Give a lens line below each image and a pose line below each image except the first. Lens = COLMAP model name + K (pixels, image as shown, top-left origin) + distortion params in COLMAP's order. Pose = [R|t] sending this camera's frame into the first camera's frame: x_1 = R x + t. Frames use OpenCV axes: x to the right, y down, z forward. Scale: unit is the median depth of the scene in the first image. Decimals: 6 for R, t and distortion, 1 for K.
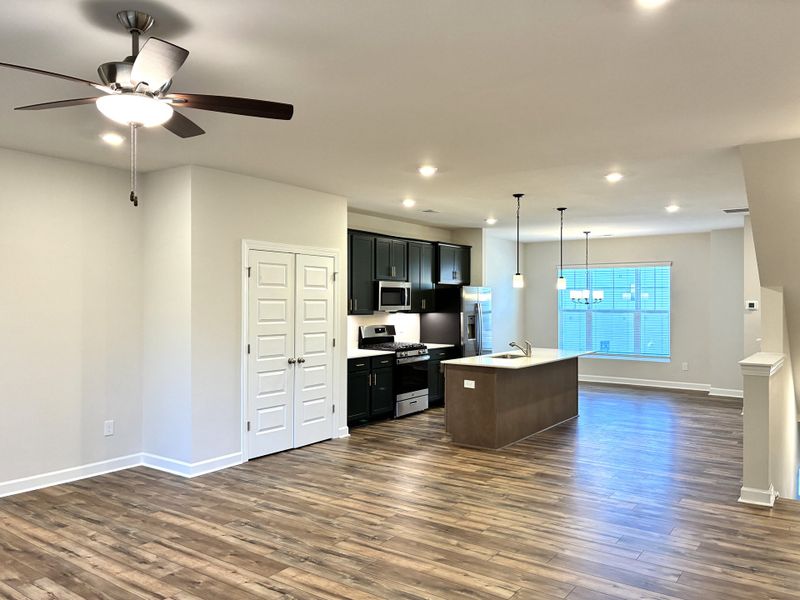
lens RADIAL K [[614.9, 0, 398.4], [0, 614.9, 296.4], [0, 0, 1]] dist [0.050291, -0.057631]
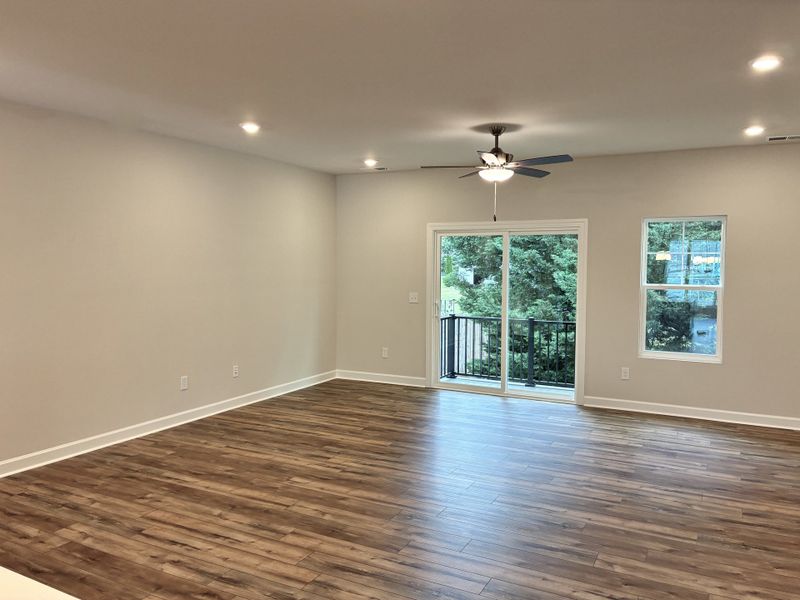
lens RADIAL K [[616.7, 0, 400.0], [0, 616.7, 300.0], [0, 0, 1]] dist [0.057028, -0.053284]
pose [[-0.989865, 0.000480, -0.142013, 0.103825], [-0.007194, 0.998541, 0.053524, 0.003829], [0.141832, 0.054003, -0.988417, 1.769068]]
